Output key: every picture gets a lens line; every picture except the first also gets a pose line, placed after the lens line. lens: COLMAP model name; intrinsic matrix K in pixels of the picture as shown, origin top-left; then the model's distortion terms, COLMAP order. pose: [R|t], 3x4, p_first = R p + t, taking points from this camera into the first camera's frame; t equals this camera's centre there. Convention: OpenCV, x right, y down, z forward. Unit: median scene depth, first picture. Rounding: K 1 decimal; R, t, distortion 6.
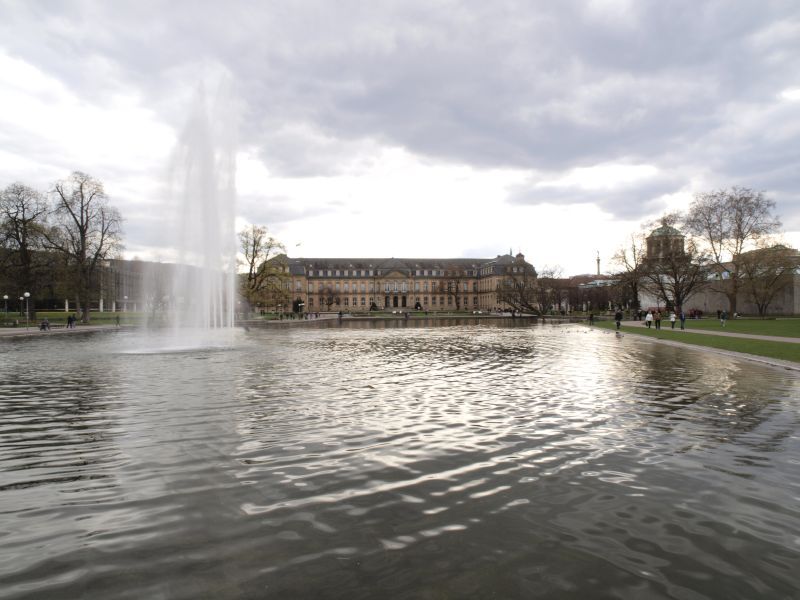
lens RADIAL K [[565.7, 0, 402.1], [0, 565.7, 300.2], [0, 0, 1]] dist [-0.097644, 0.051463]
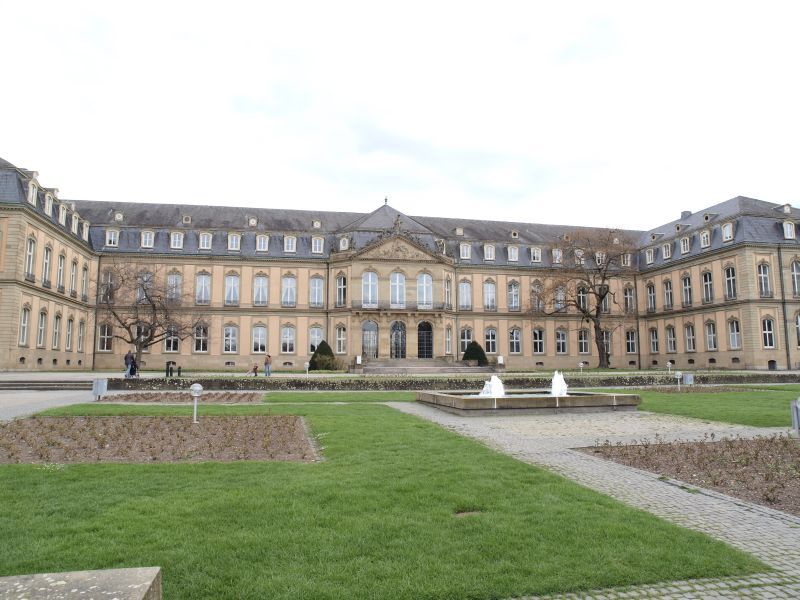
lens RADIAL K [[565.7, 0, 402.1], [0, 565.7, 300.2], [0, 0, 1]] dist [-0.097644, 0.051463]
pose [[0.995879, 0.016931, 0.089097, -0.058491], [-0.007694, 0.994650, -0.103016, 0.019915], [-0.090364, 0.101906, 0.990681, 1.134935]]
